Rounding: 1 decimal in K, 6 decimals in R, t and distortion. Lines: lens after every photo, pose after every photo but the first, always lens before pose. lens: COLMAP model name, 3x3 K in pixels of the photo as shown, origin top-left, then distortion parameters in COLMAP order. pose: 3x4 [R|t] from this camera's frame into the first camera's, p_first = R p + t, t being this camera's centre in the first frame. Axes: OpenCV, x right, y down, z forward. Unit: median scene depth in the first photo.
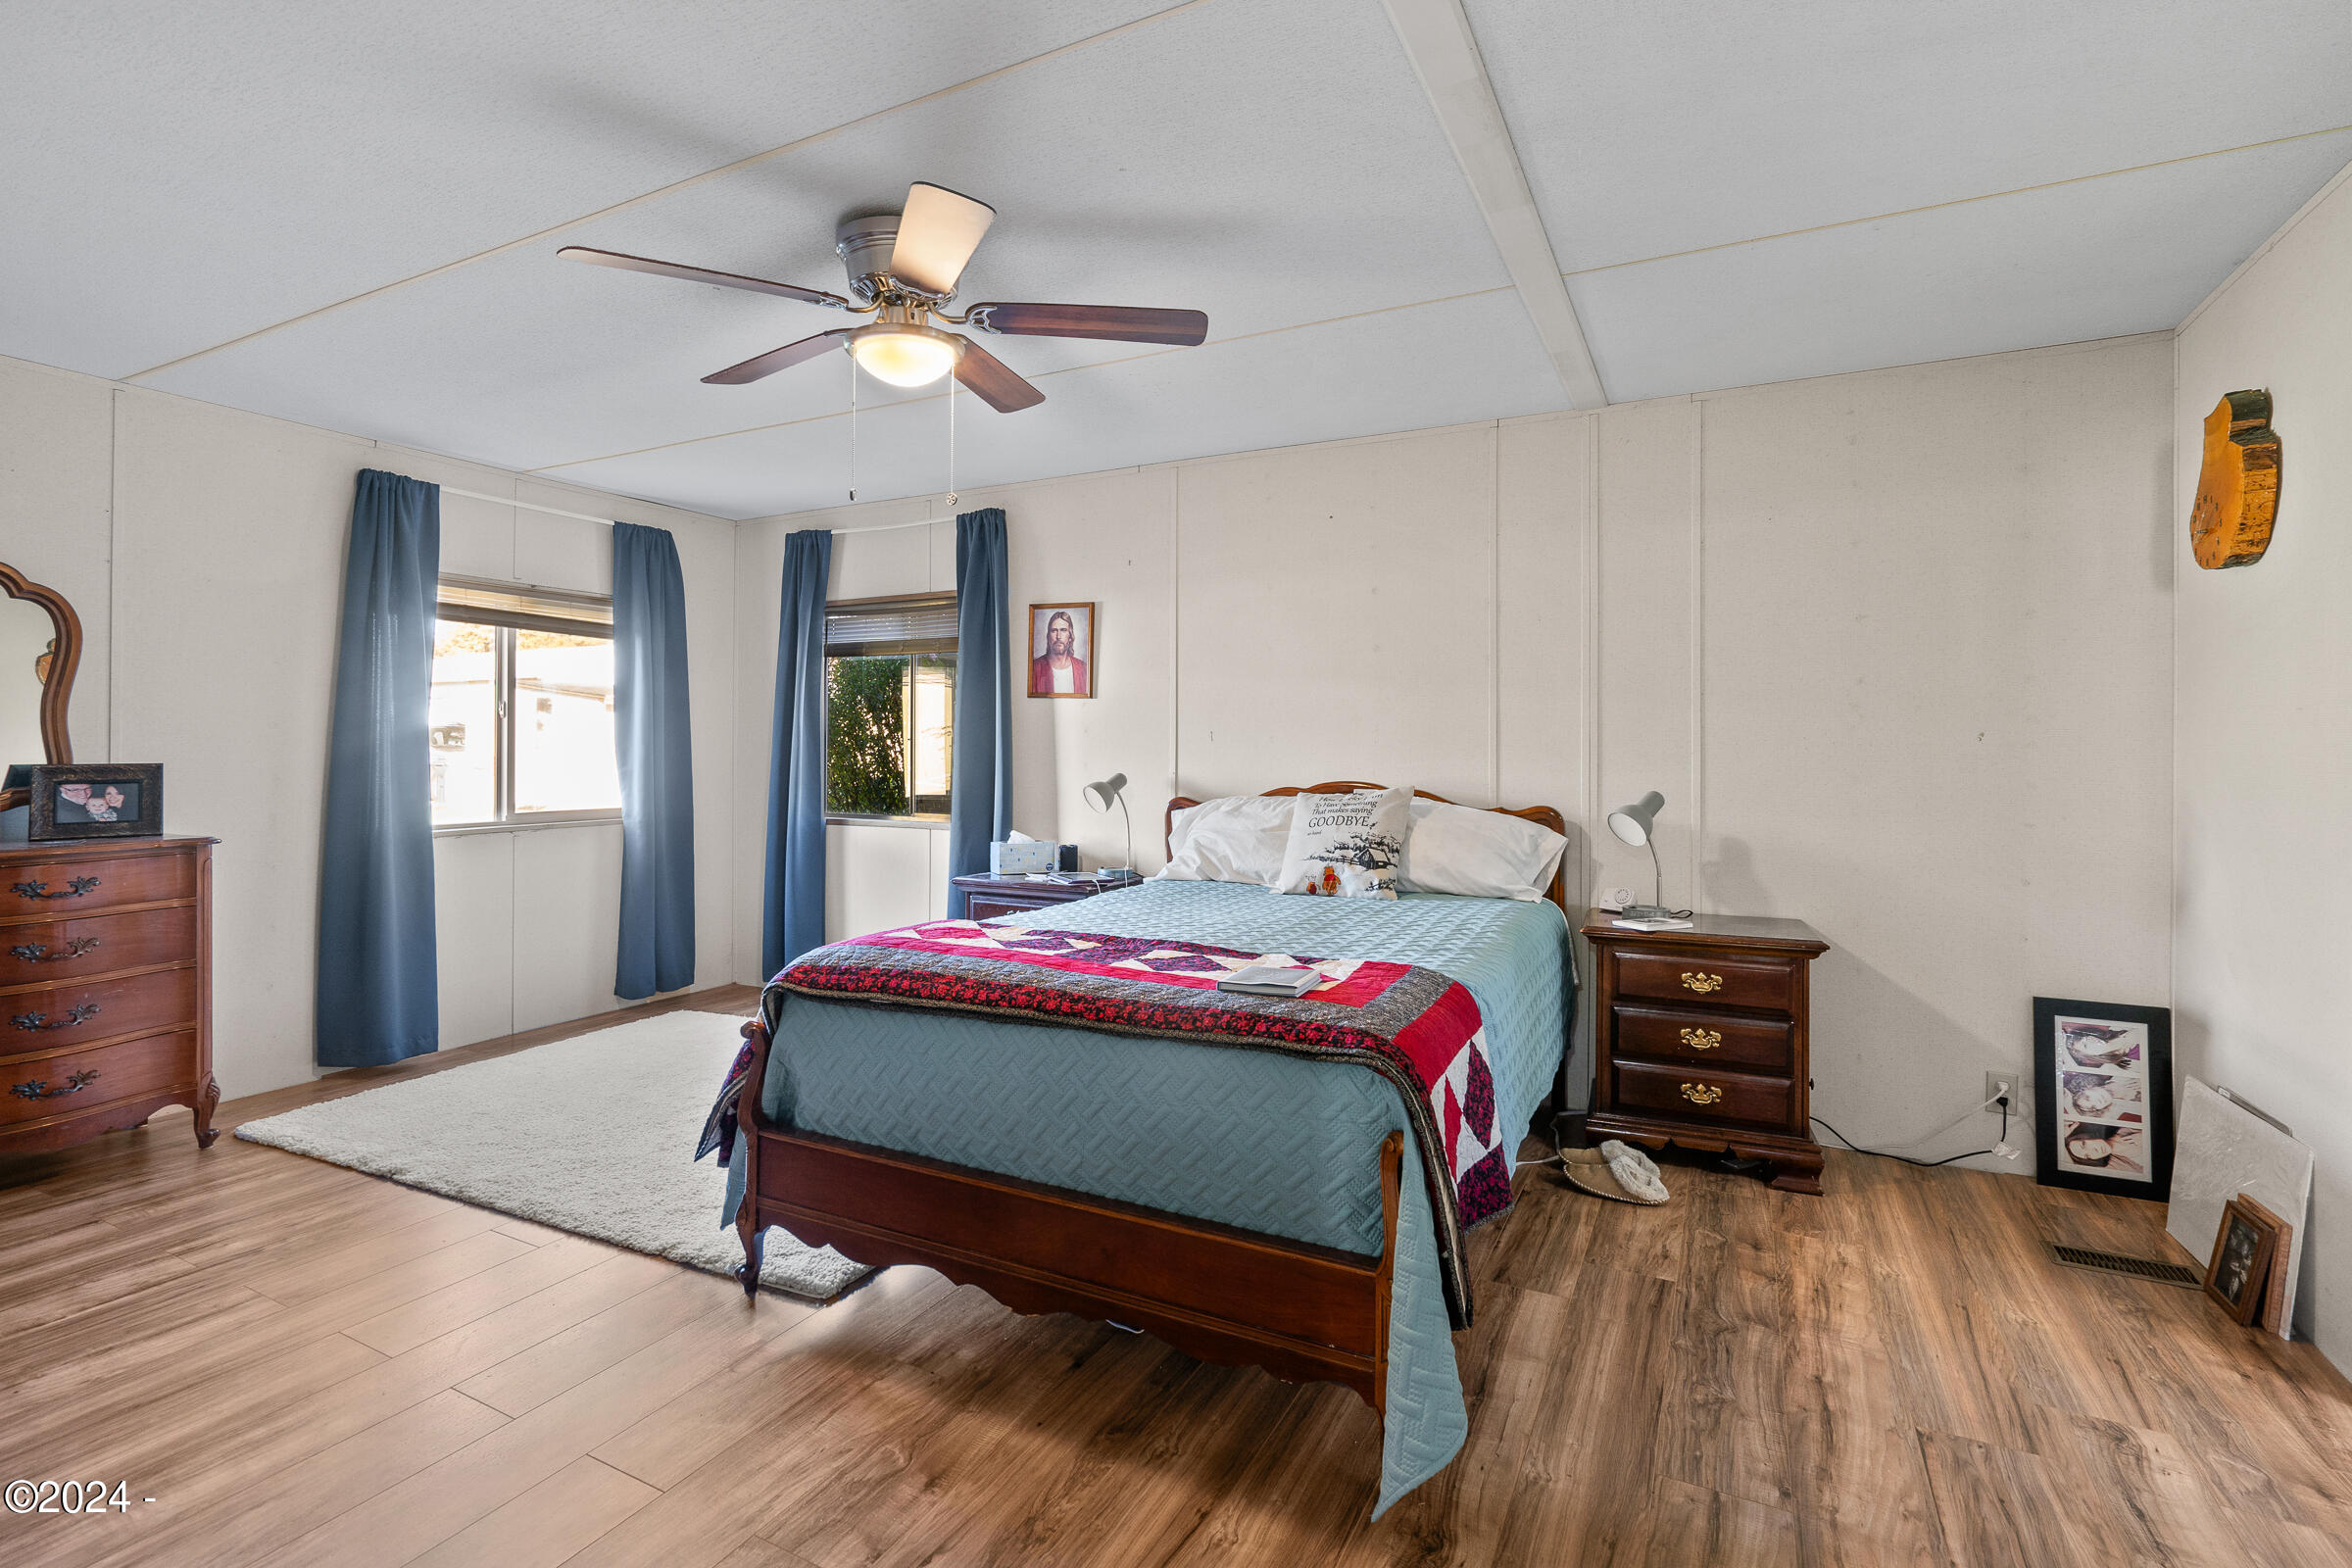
lens RADIAL K [[1077.7, 0, 1216.4], [0, 1077.7, 733.7], [0, 0, 1]] dist [-0.007603, 0.002437]
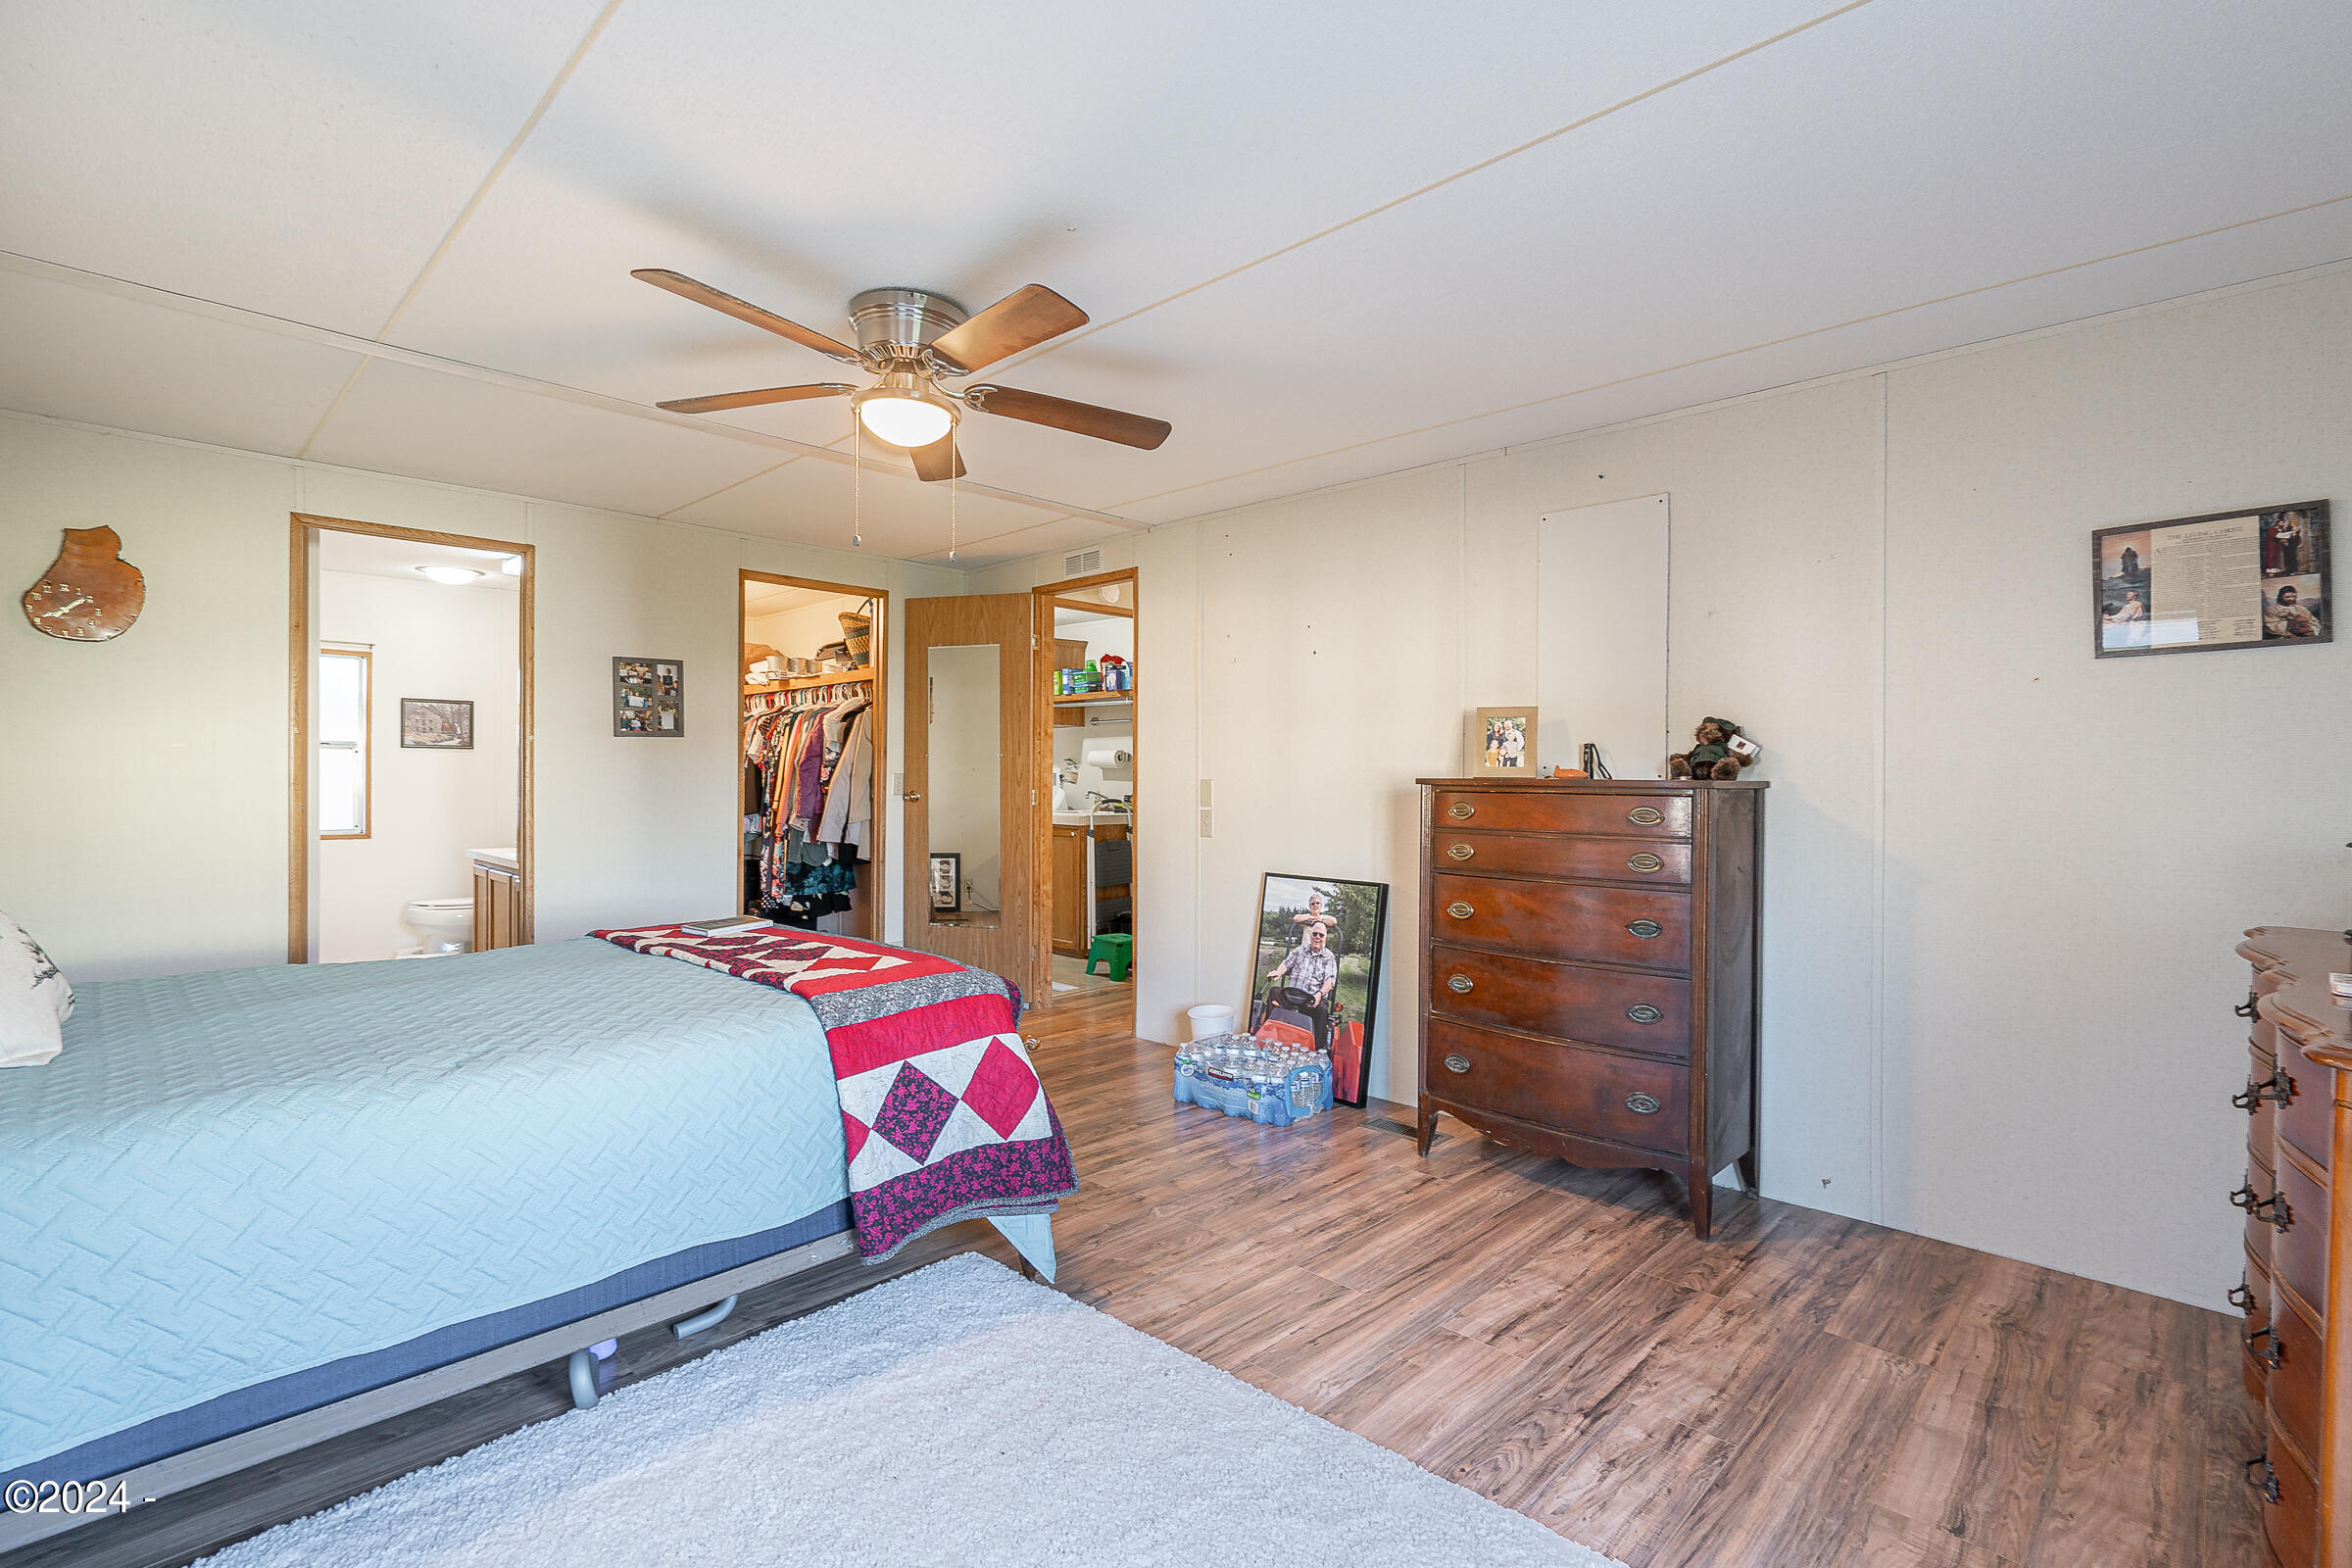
lens RADIAL K [[1077.7, 0, 1167.9], [0, 1077.7, 782.0], [0, 0, 1]] dist [-0.007603, 0.002437]
pose [[-0.949034, -0.008749, 0.315054, -0.475502], [-0.009802, 0.999950, -0.001758, 0.009561], [-0.315023, -0.004756, -0.949072, 1.043126]]
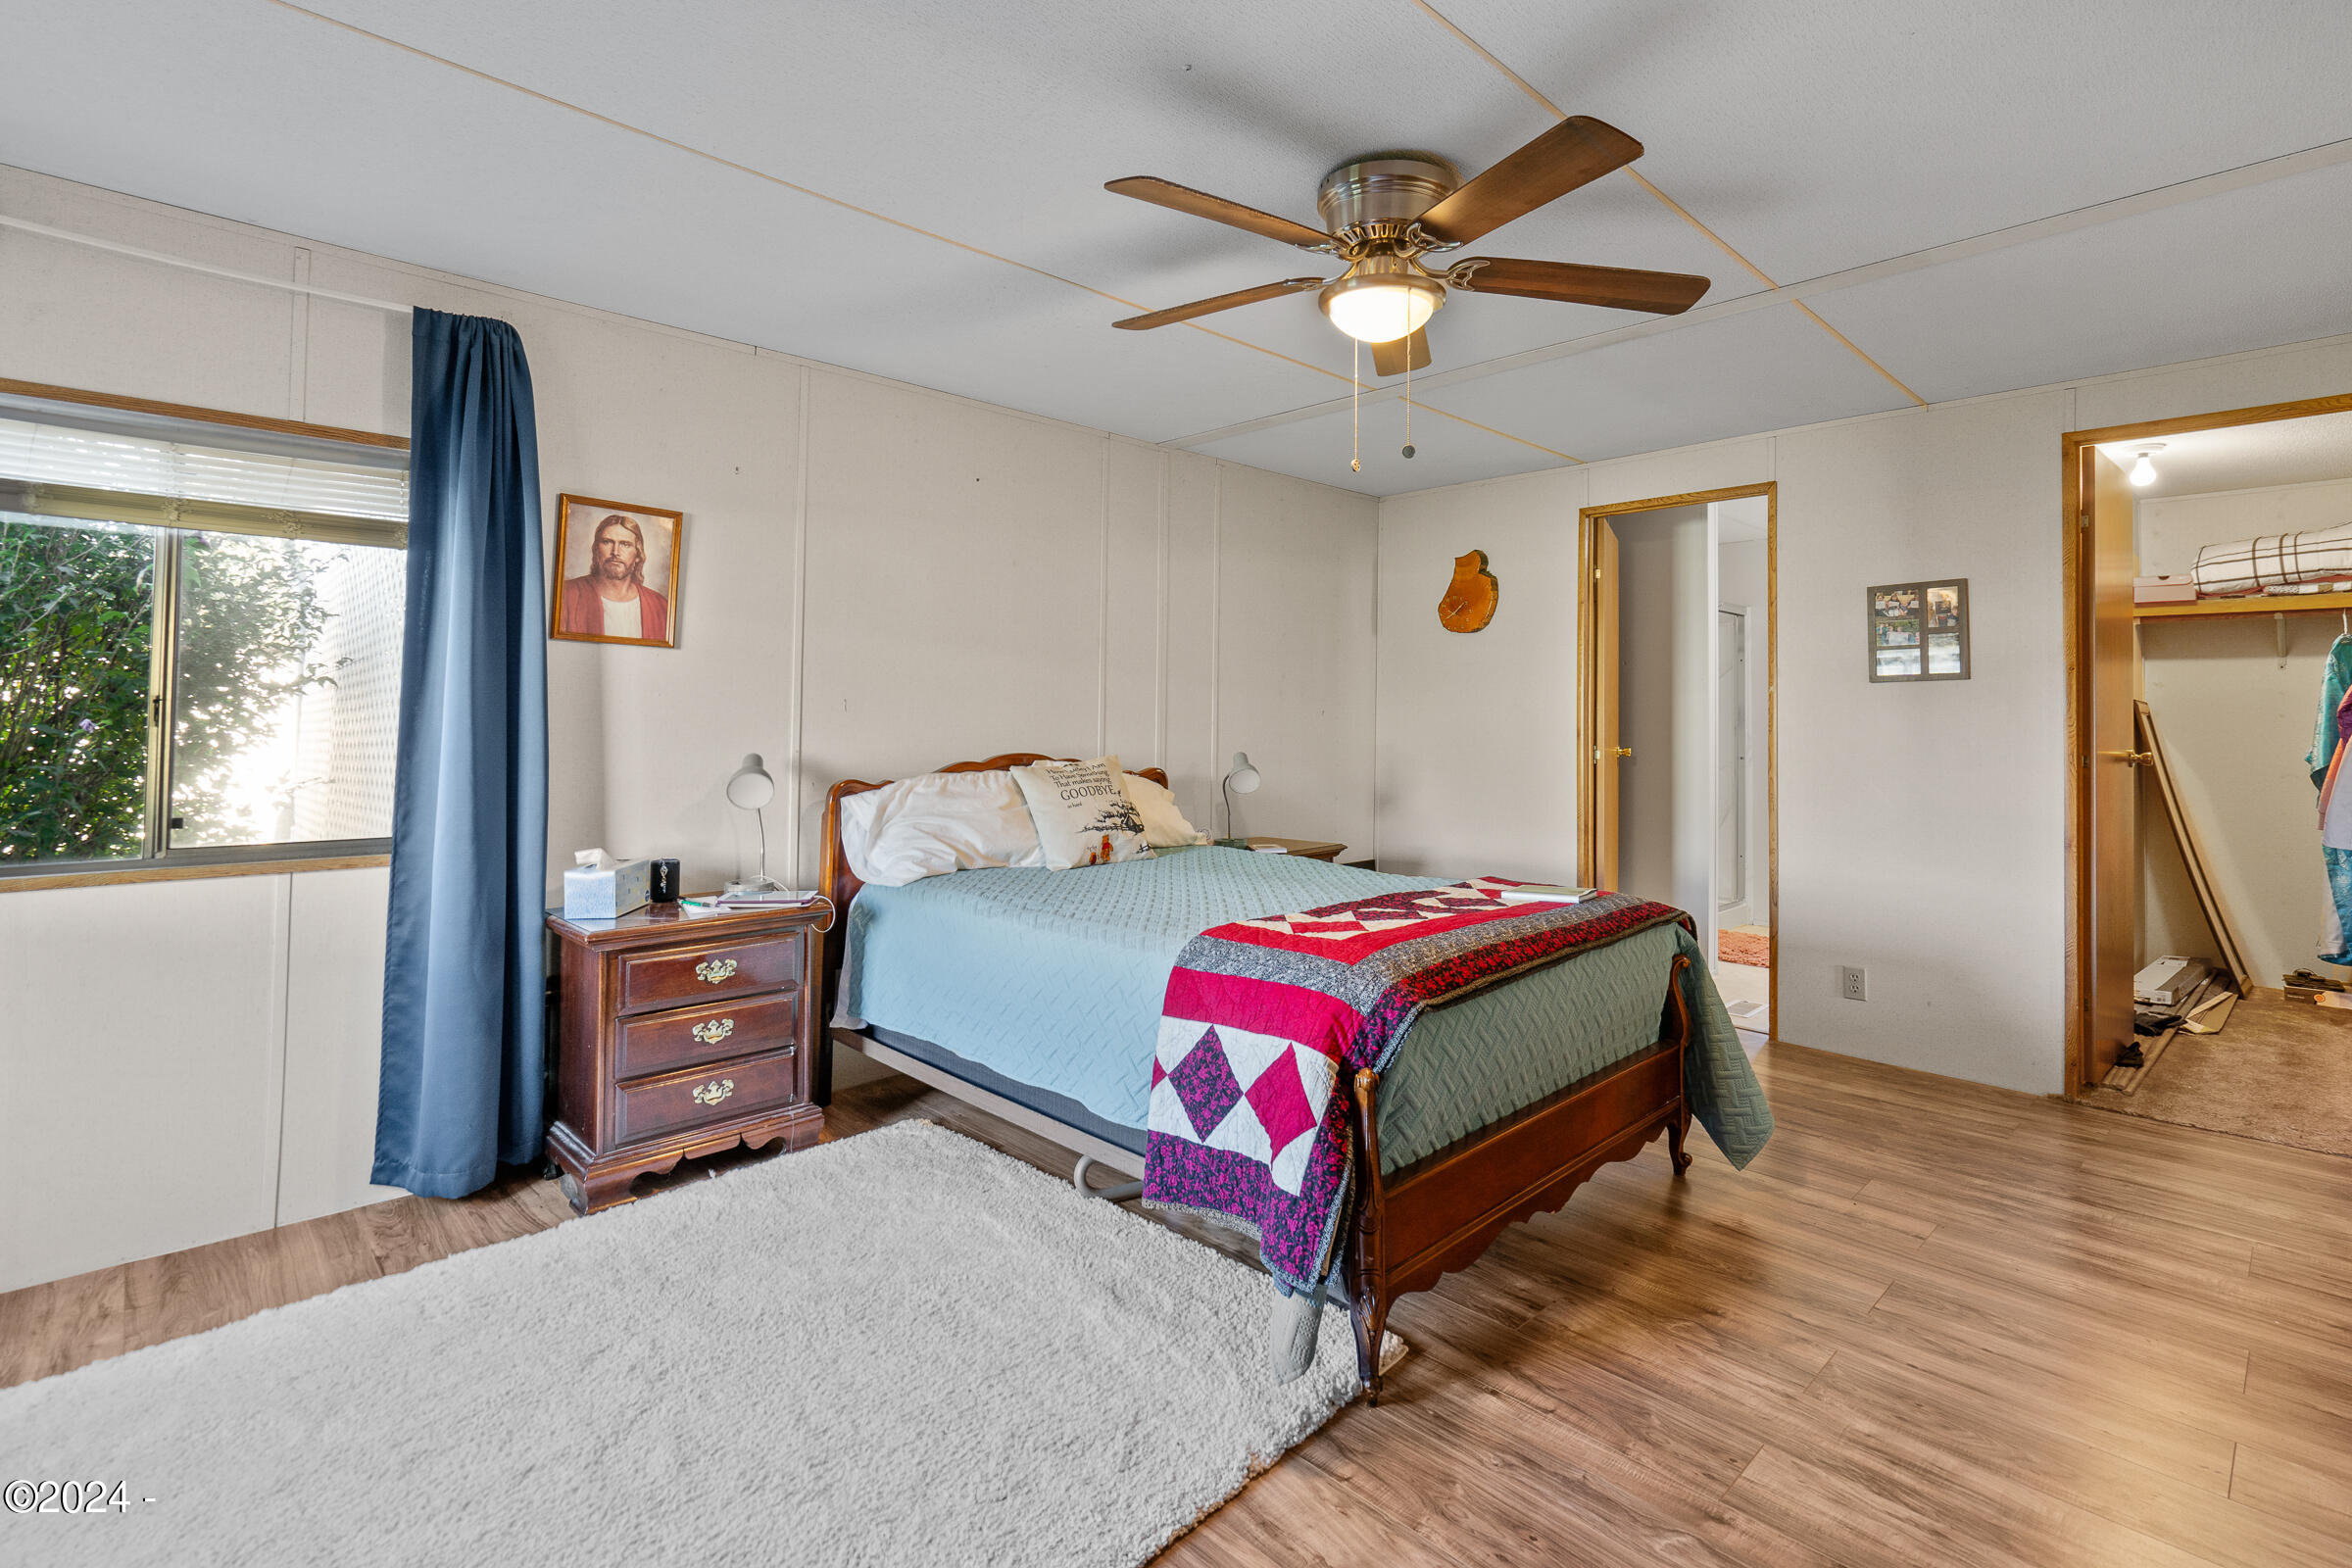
lens RADIAL K [[1077.7, 0, 1154.2], [0, 1077.7, 693.6], [0, 0, 1]] dist [-0.007603, 0.002437]
pose [[0.348154, 0.020497, 0.937213, -0.658355], [-0.017445, 0.999729, -0.015384, 0.001747], [-0.937275, -0.010994, 0.348418, 0.461649]]
